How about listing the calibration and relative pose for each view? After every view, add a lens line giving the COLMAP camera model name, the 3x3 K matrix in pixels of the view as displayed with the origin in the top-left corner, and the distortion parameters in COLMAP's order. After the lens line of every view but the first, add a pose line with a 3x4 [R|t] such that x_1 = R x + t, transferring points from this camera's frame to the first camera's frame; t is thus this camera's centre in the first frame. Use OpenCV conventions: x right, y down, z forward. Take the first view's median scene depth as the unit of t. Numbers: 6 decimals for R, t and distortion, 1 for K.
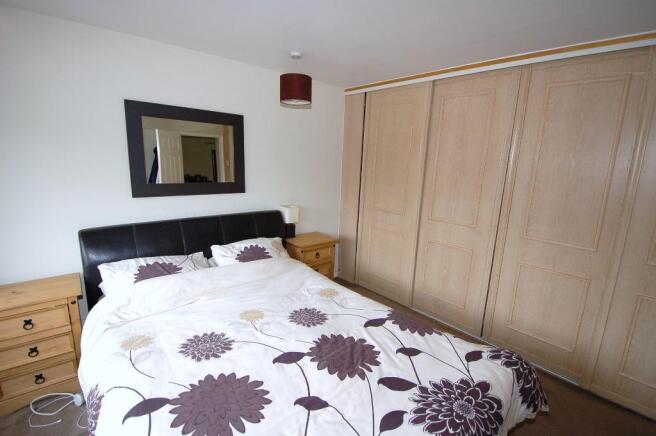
lens RADIAL K [[303.9, 0, 328.0], [0, 303.9, 218.0], [0, 0, 1]] dist [-0.036072, 0.000008]
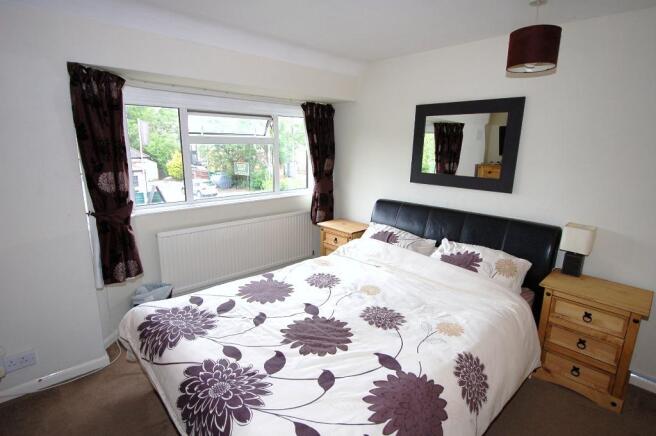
lens RADIAL K [[325.5, 0, 328.0], [0, 325.5, 218.0], [0, 0, 1]] dist [0.003018, -0.000064]
pose [[0.027078, 0.196425, -0.980145, 0.802439], [-0.197678, 0.962194, 0.187366, -0.121954], [0.979893, 0.188679, 0.064883, 0.645001]]
